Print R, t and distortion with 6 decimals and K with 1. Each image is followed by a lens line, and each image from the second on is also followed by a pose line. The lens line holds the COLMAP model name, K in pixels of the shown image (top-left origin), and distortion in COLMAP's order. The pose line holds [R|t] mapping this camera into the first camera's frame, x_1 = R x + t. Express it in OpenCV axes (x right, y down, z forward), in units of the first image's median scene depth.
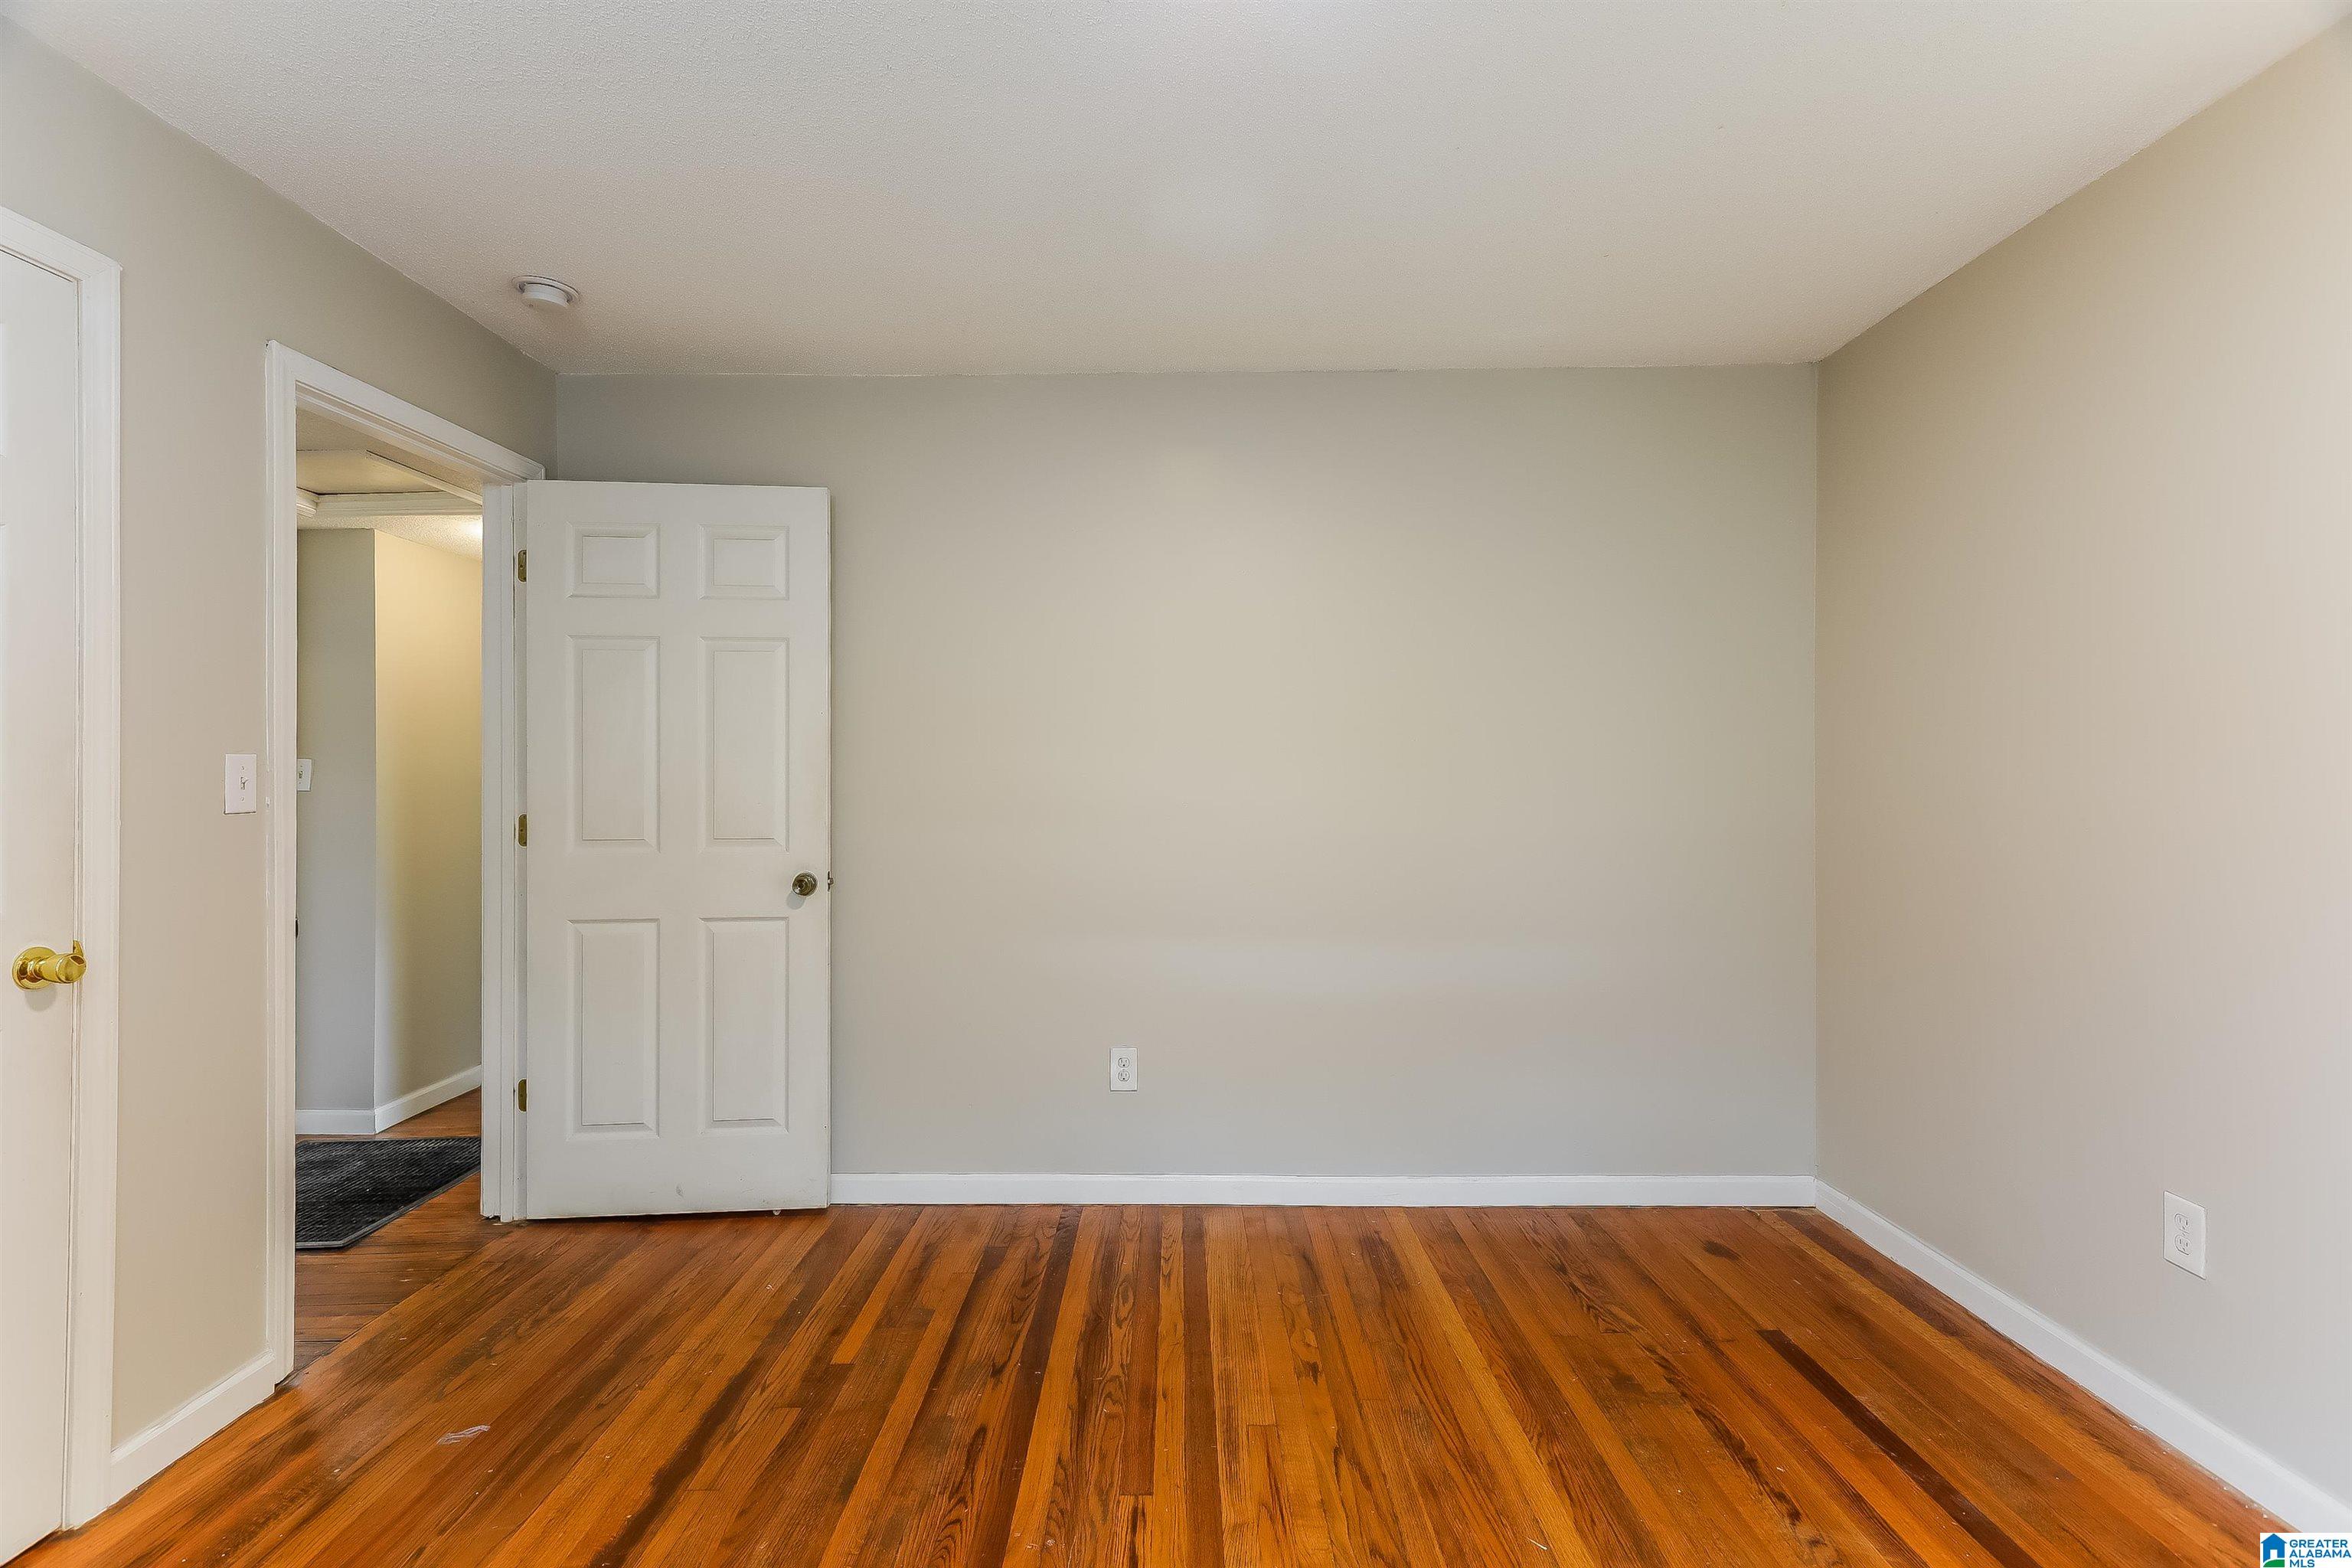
lens RADIAL K [[1134.3, 0, 1165.6], [0, 1134.3, 768.7], [0, 0, 1]] dist [0.002537, 0.005661]
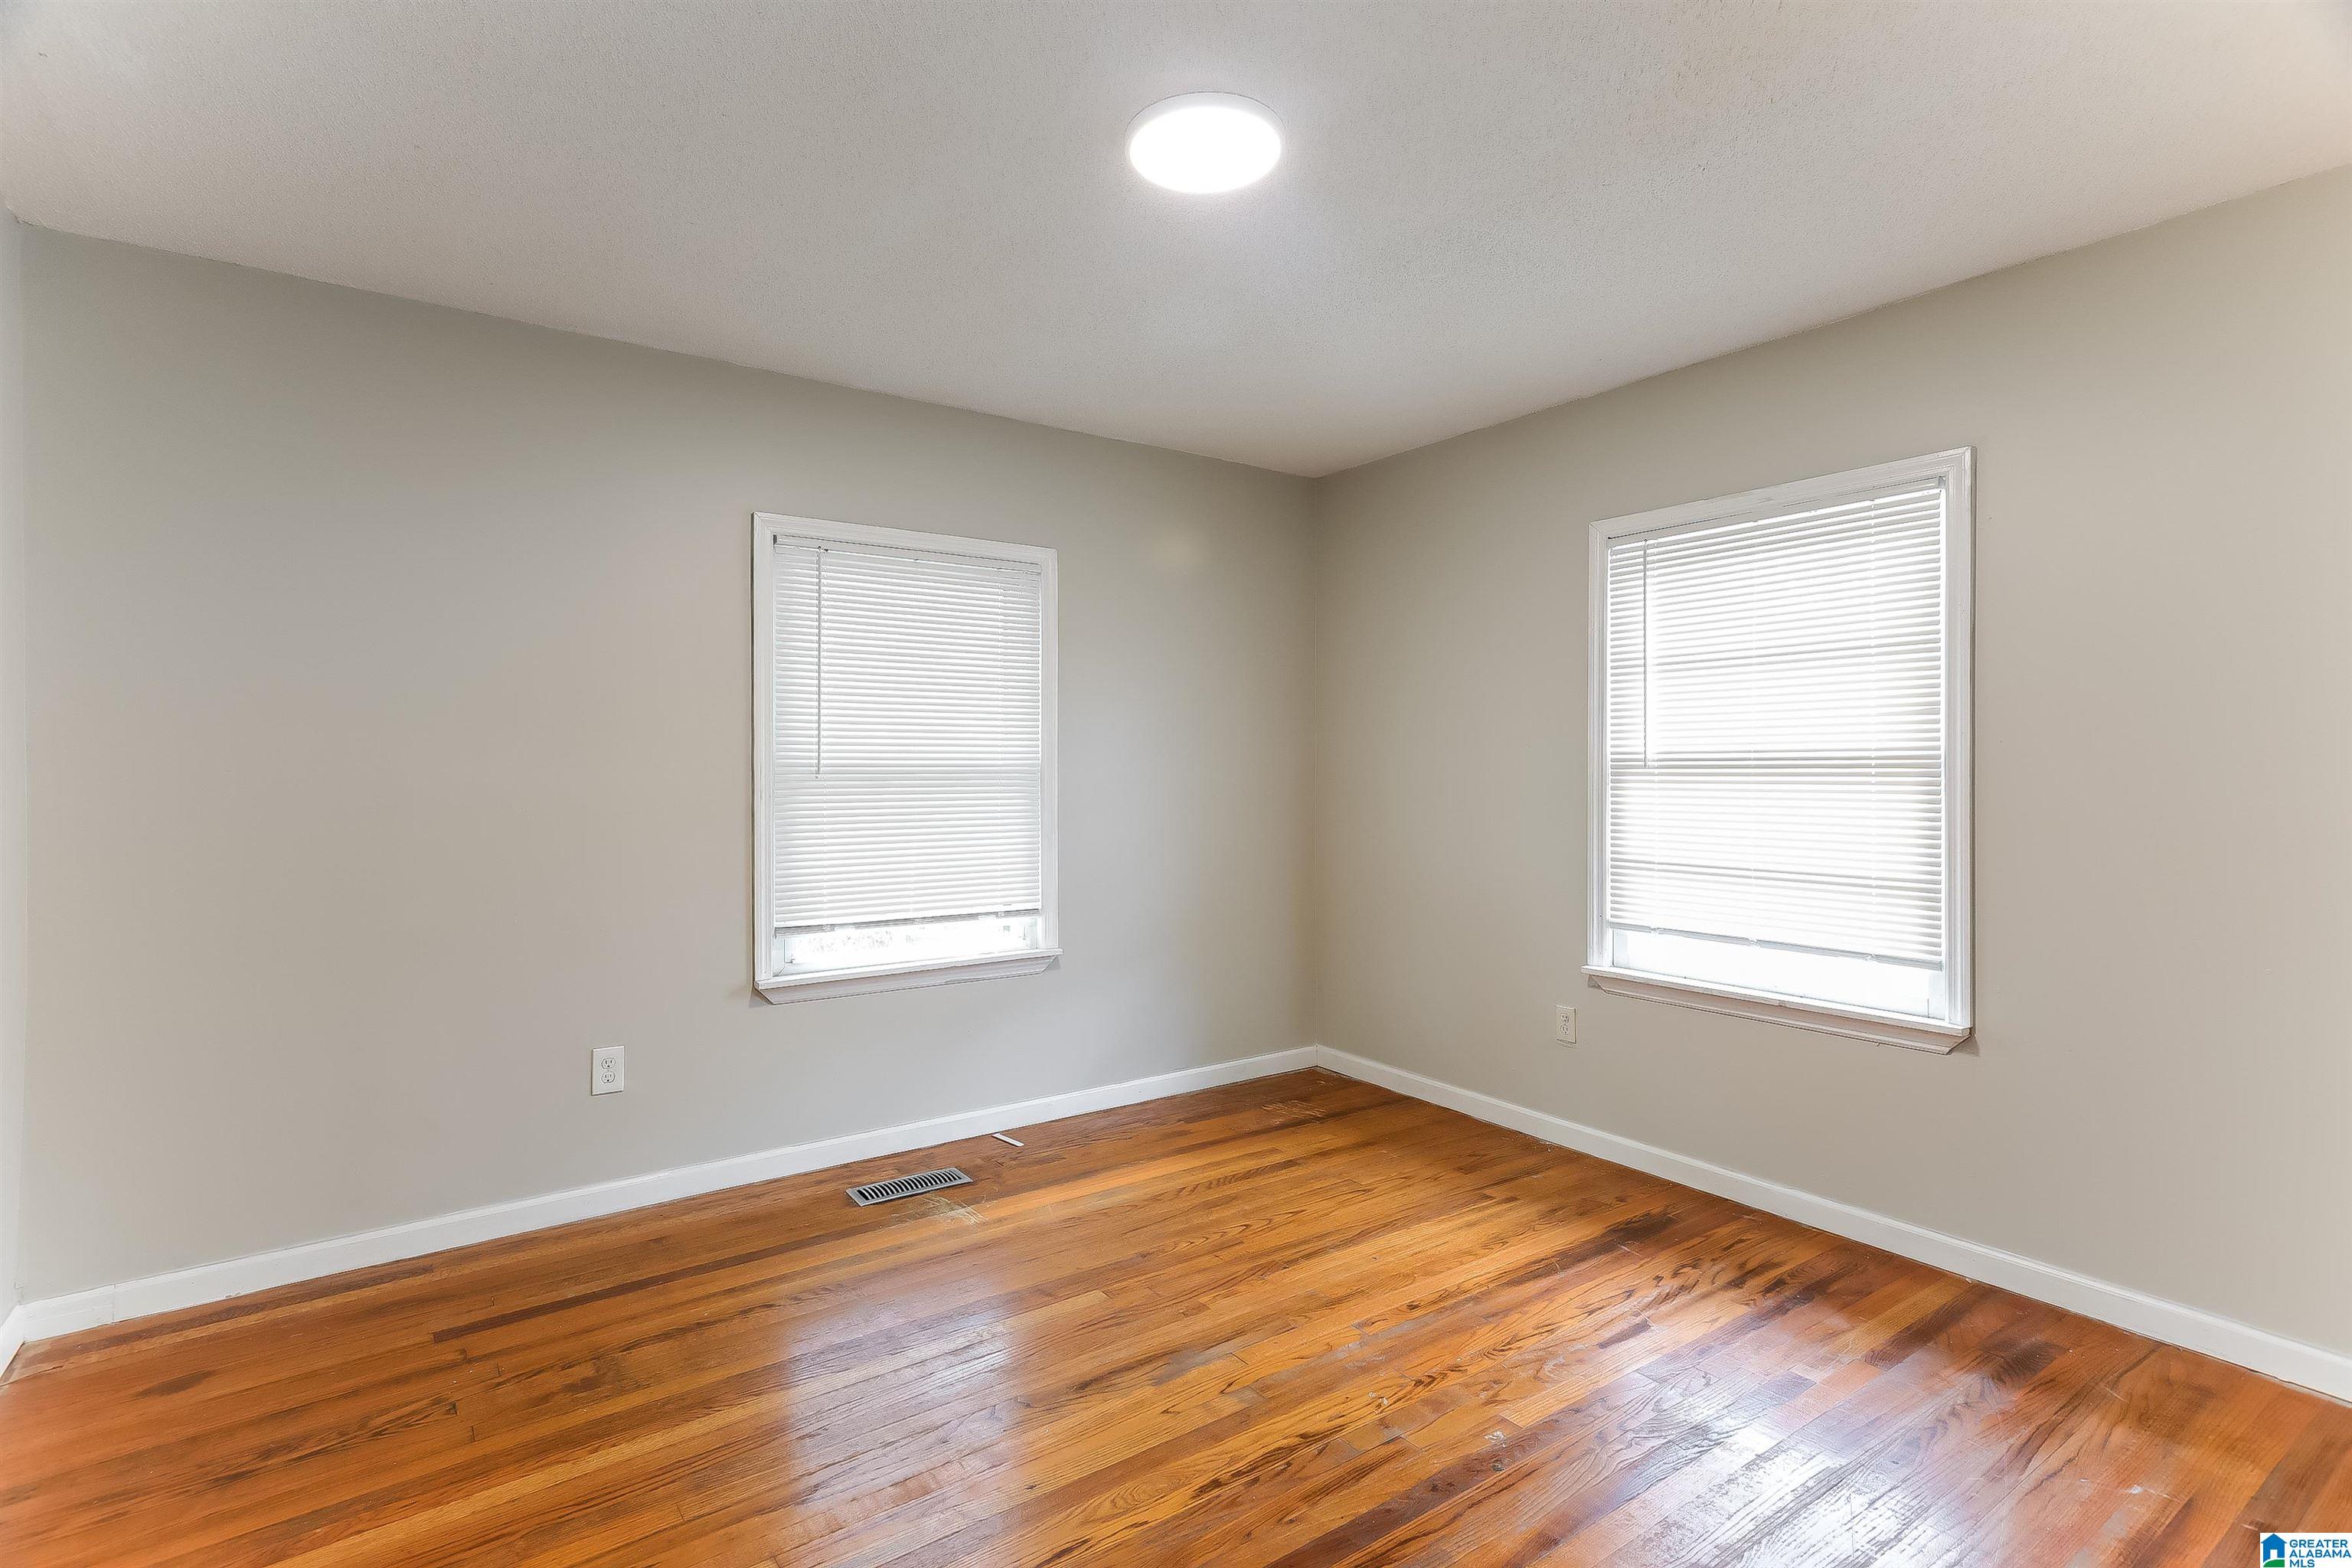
lens RADIAL K [[1090.4, 0, 1162.3], [0, 1090.4, 783.5], [0, 0, 1]] dist [0.001287, 0.006954]
pose [[-0.584157, -0.013275, 0.811532, -0.609874], [-0.002327, 0.999890, 0.014681, 0.000615], [-0.811638, 0.006687, -0.584123, 1.060917]]
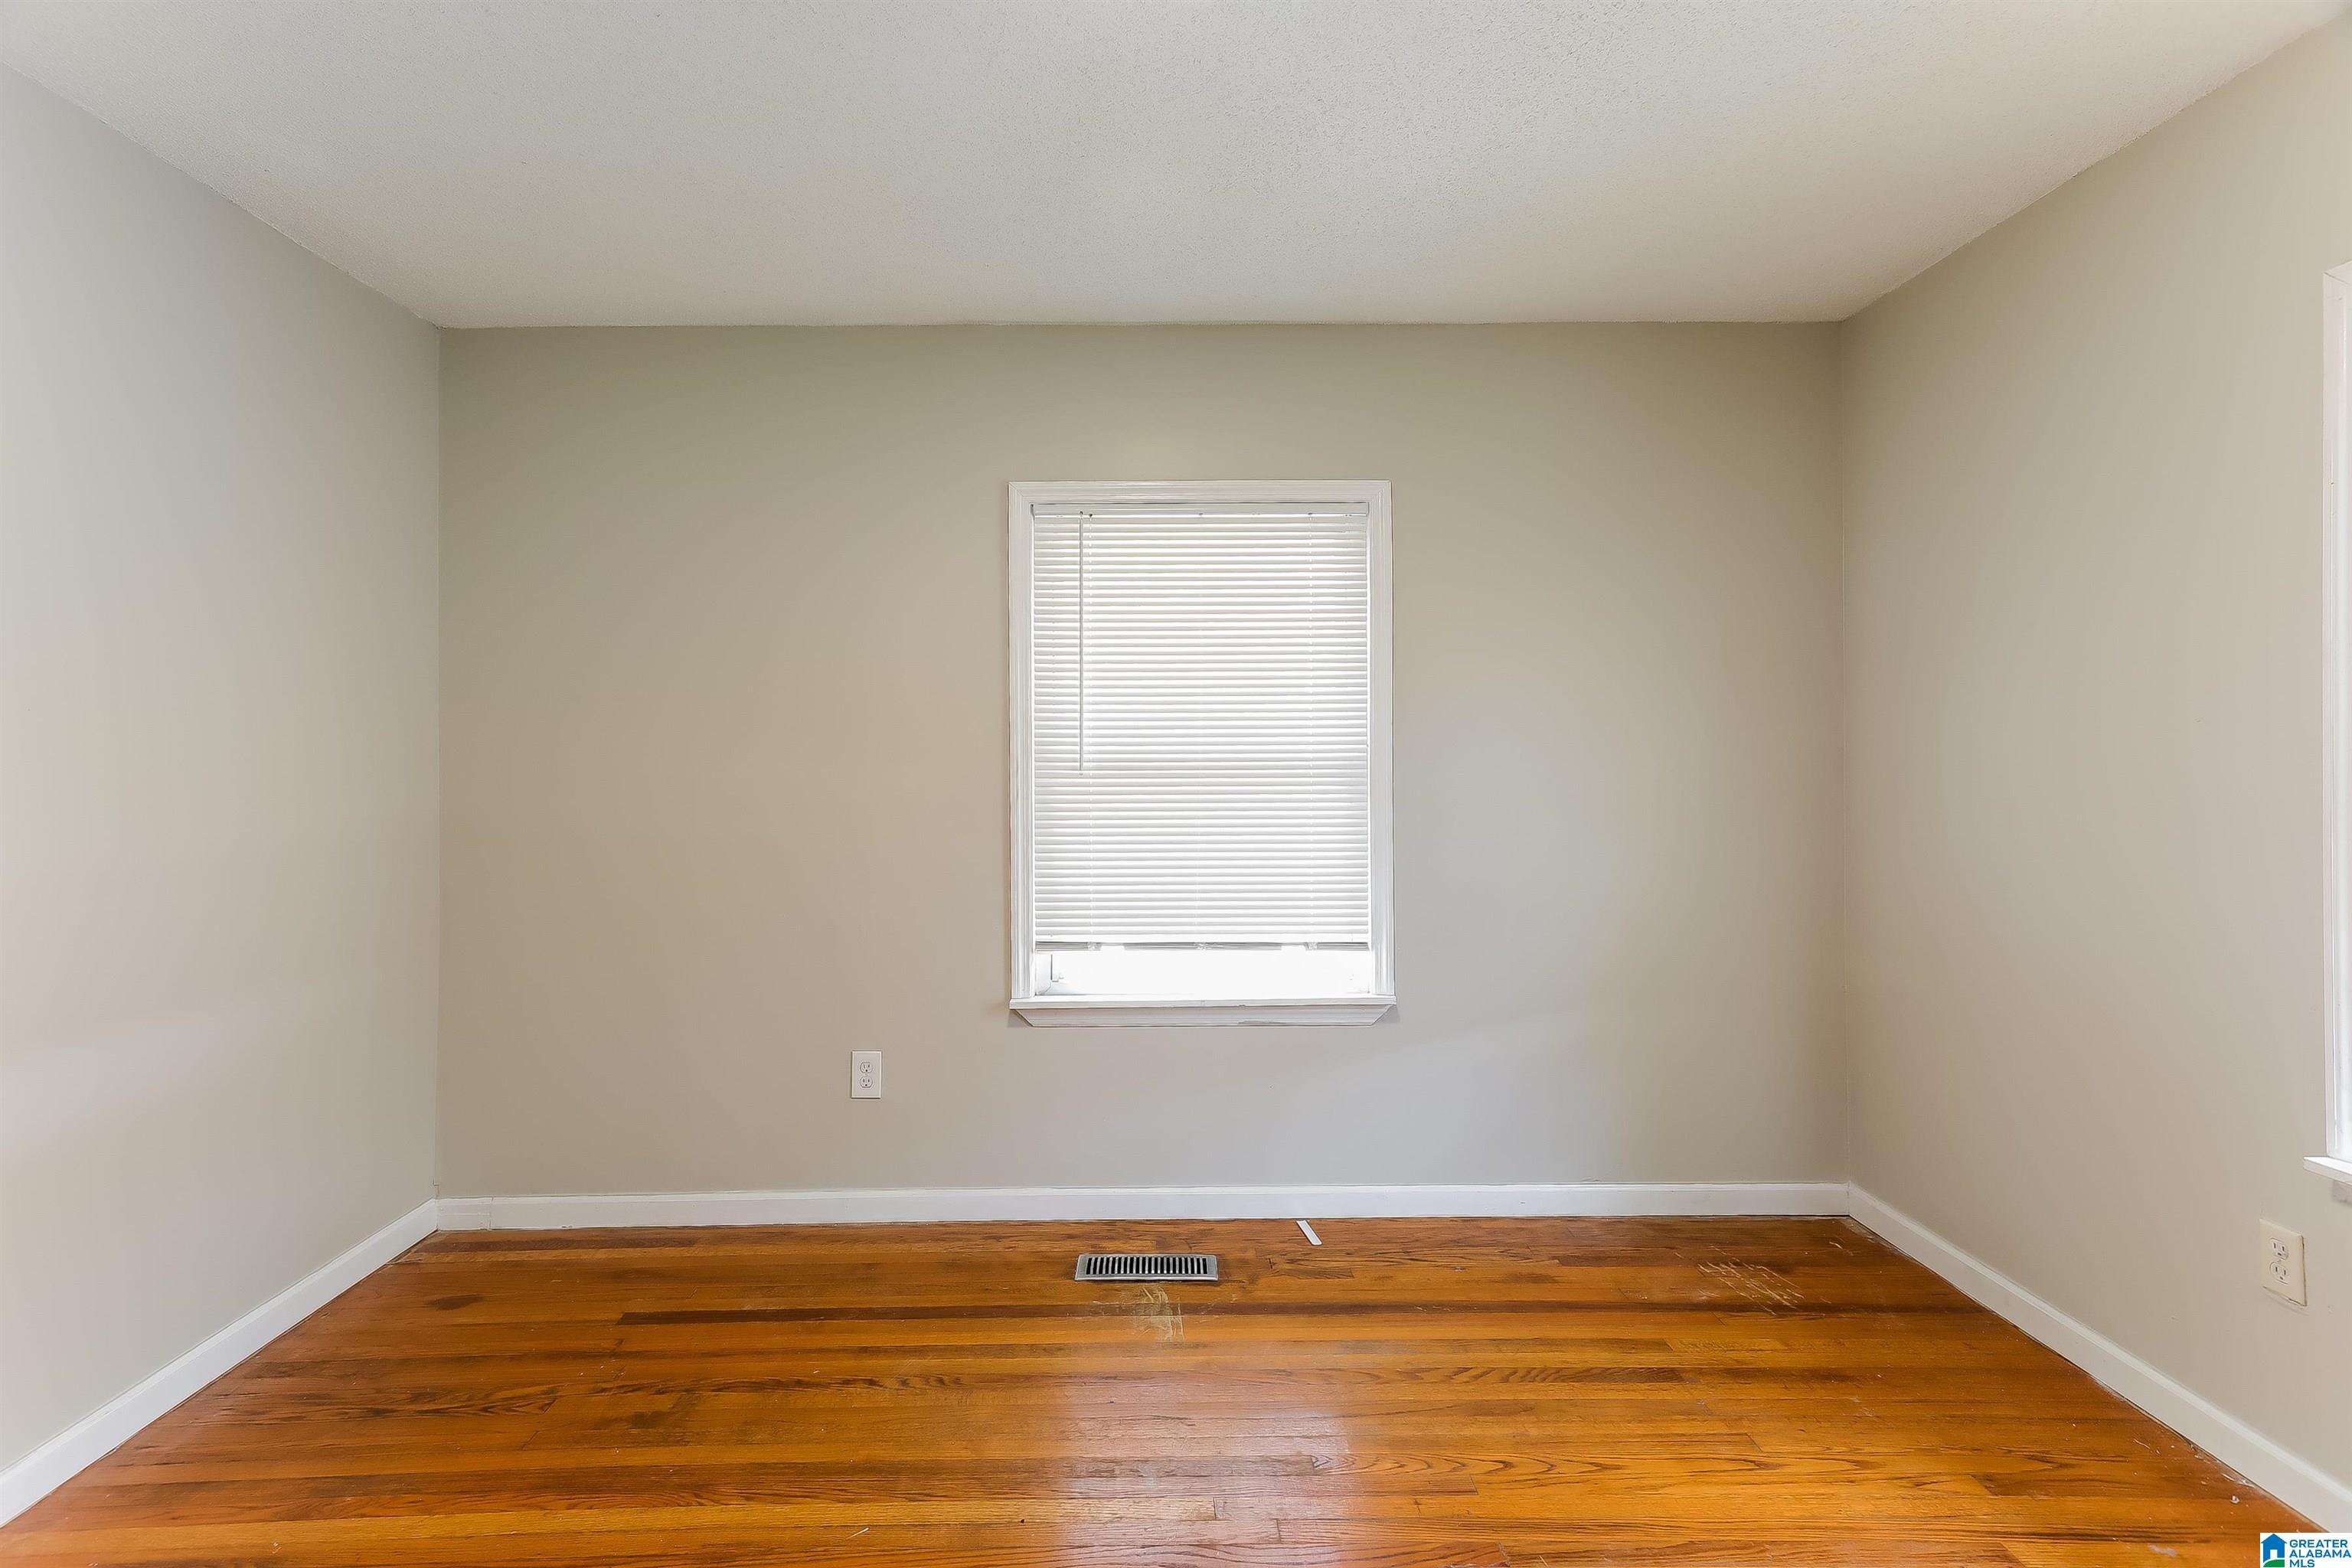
lens RADIAL K [[1134.3, 0, 1165.6], [0, 1134.3, 768.7], [0, 0, 1]] dist [0.002537, 0.005661]
pose [[-0.030351, -0.008744, 0.999501, -0.500806], [0.002026, 0.999959, 0.008810, -0.002450], [-0.999537, 0.002292, -0.030332, 0.557276]]
